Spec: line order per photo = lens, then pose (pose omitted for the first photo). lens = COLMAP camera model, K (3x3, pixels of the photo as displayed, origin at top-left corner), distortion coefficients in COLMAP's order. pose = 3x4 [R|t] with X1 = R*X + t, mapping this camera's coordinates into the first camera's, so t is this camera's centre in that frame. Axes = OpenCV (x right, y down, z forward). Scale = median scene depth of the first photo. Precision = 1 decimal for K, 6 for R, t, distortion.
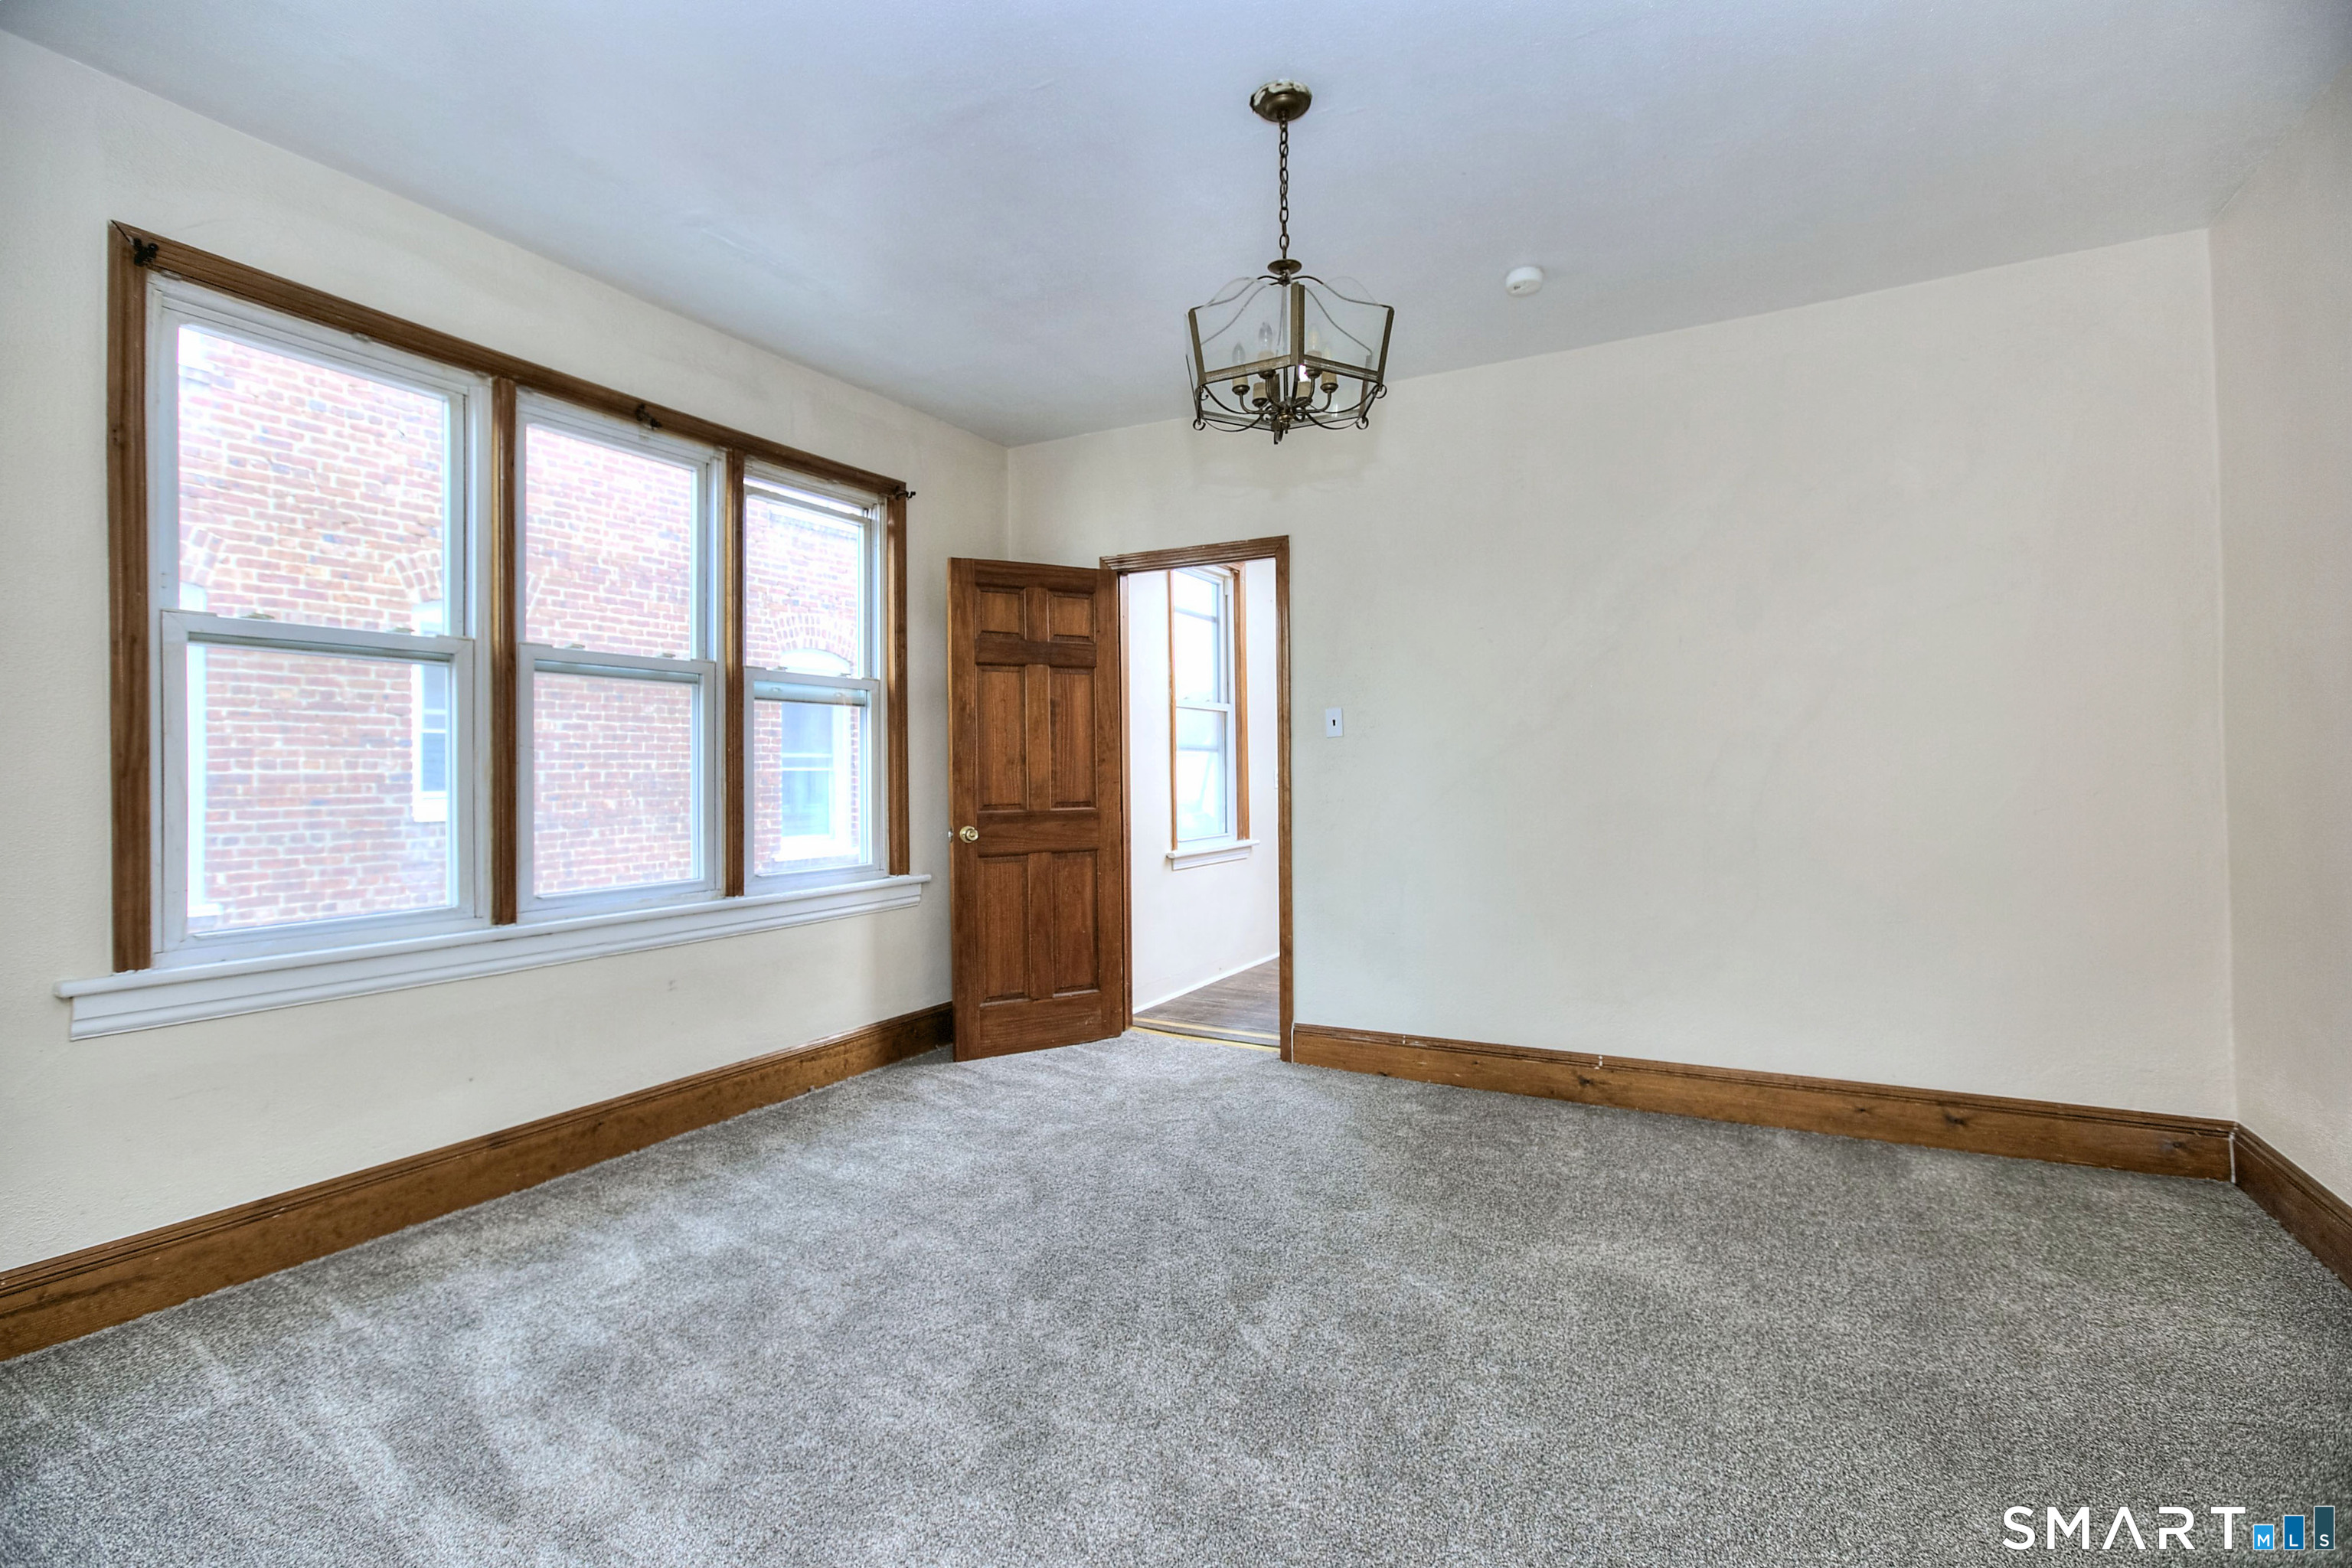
lens RADIAL K [[1082.0, 0, 1168.5], [0, 1082.0, 772.8], [0, 0, 1]] dist [-0.017016, -0.000329]
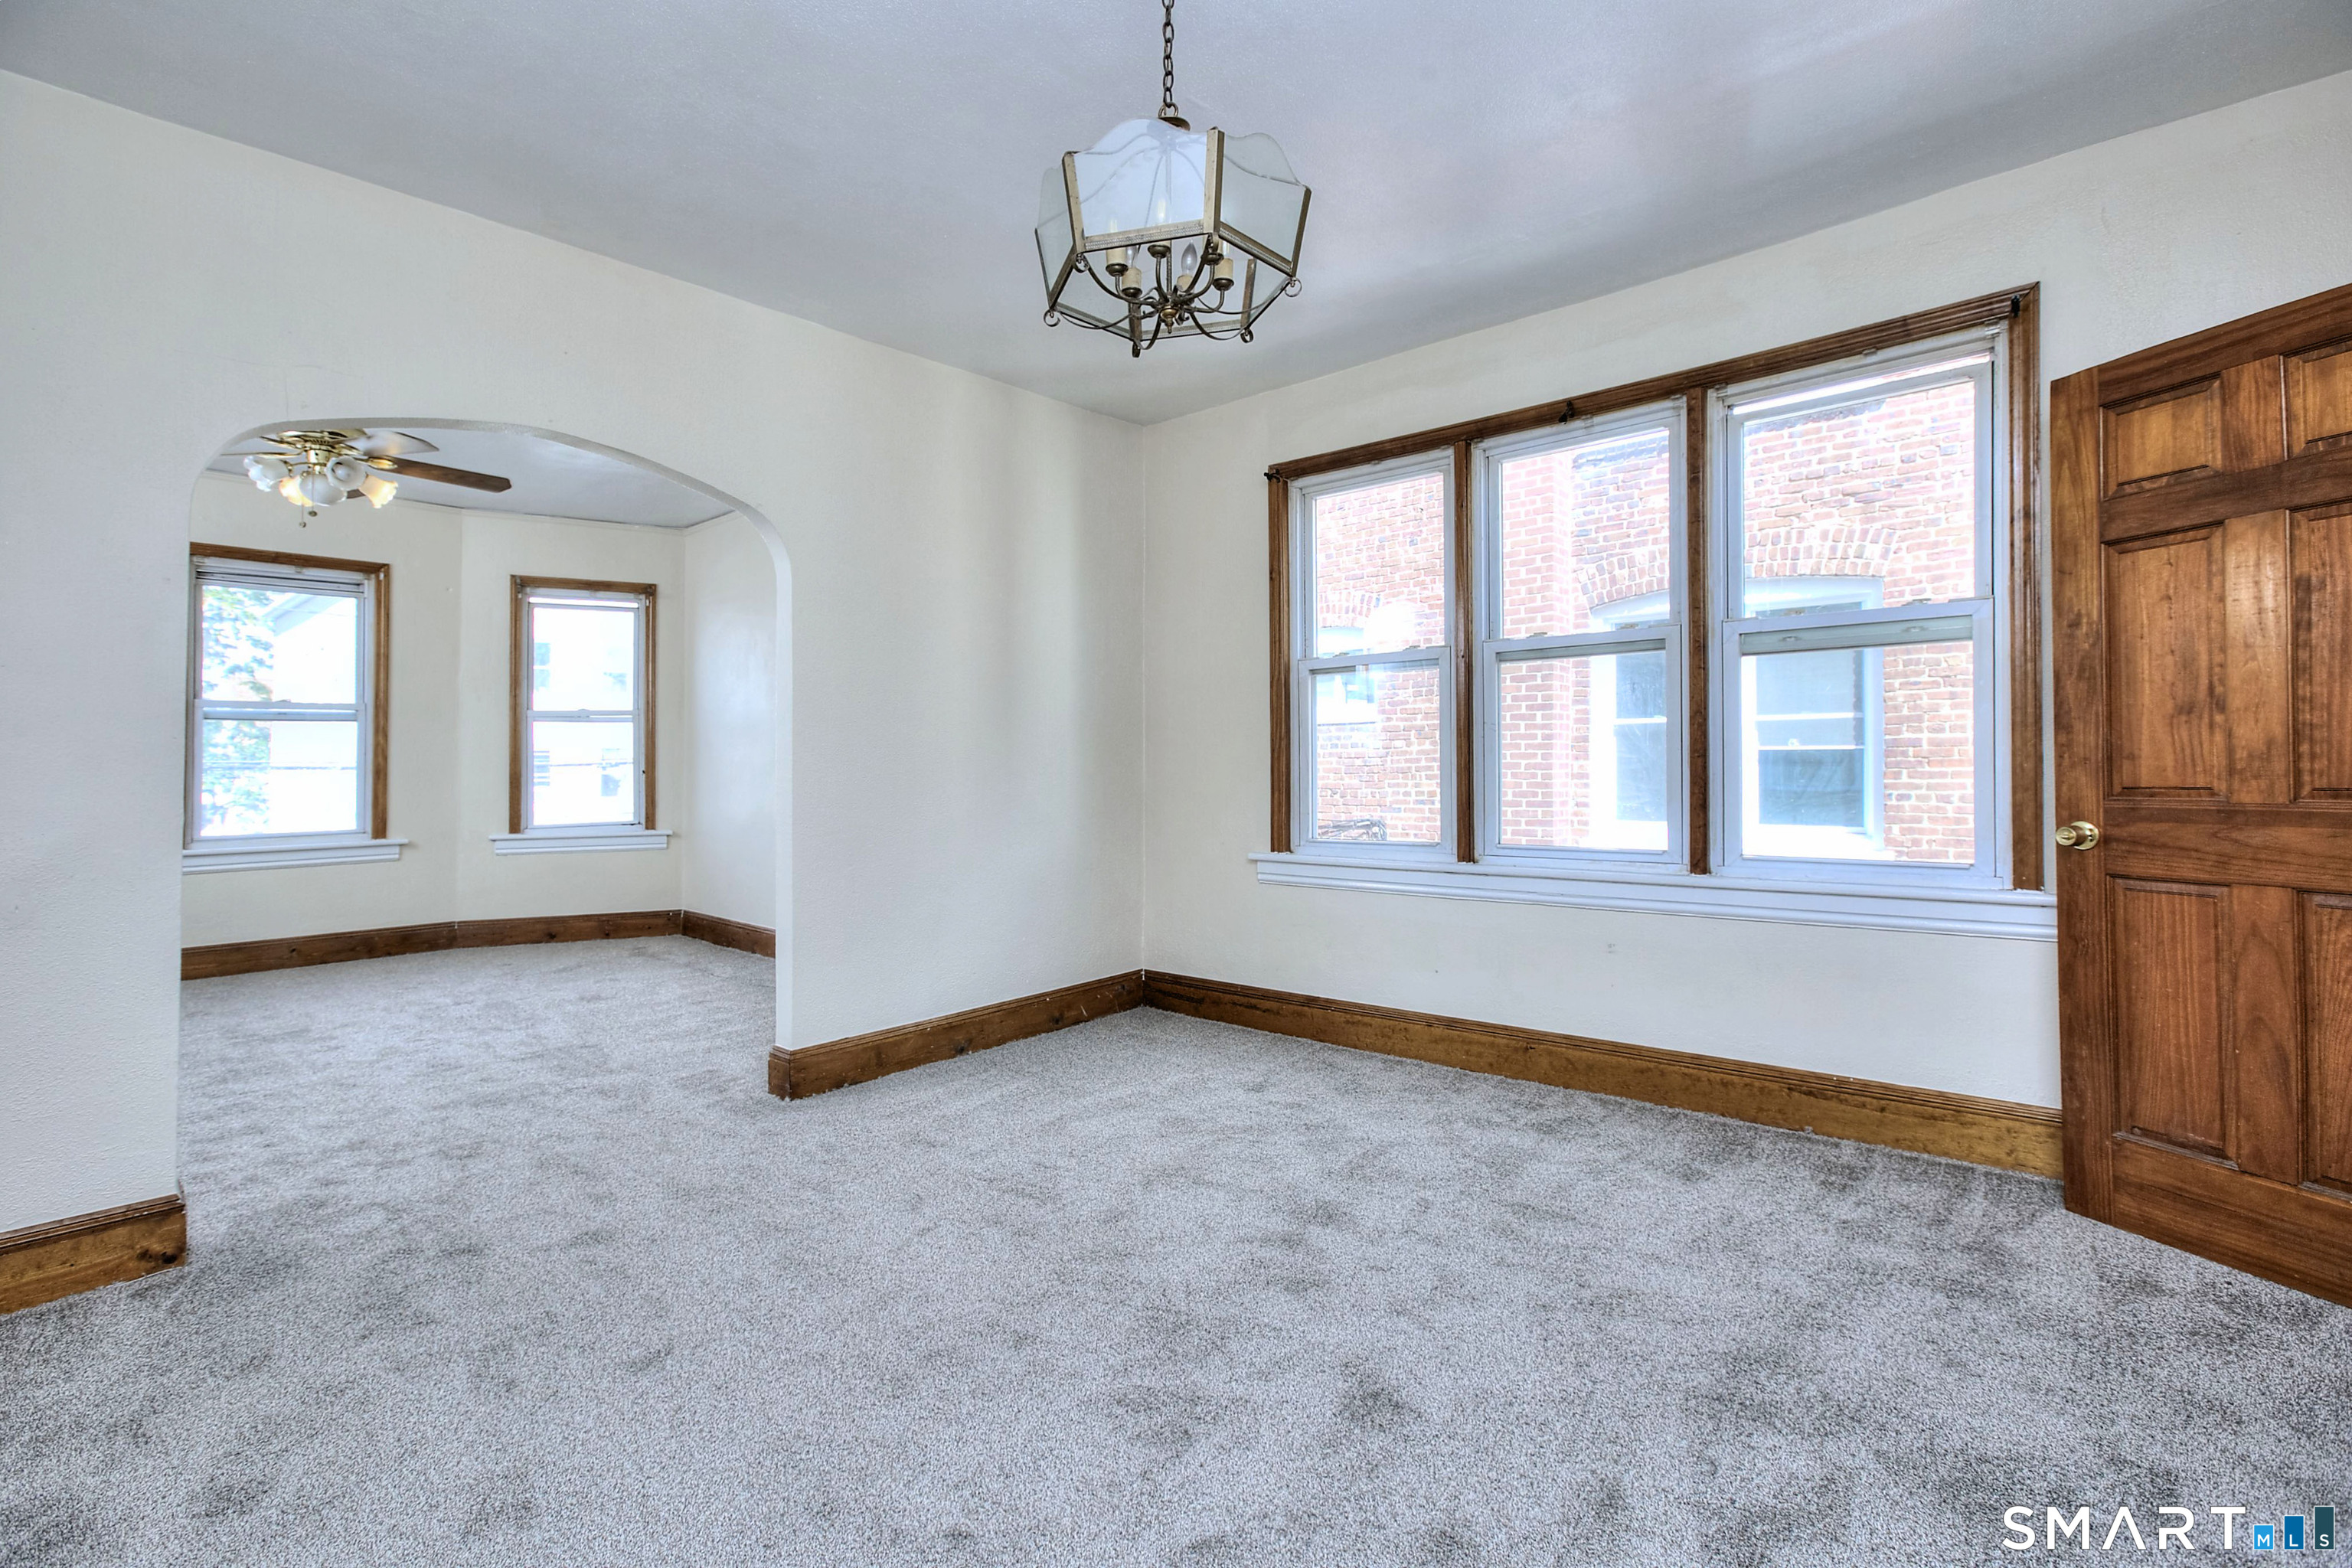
lens RADIAL K [[1087.2, 0, 1210.3], [0, 1087.2, 742.1], [0, 0, 1]] dist [-0.015829, -0.000159]
pose [[-0.207502, -0.004576, -0.978224, 0.472346], [0.019859, 0.999763, -0.008889, 0.001138], [0.978033, -0.021271, -0.207362, 0.629369]]
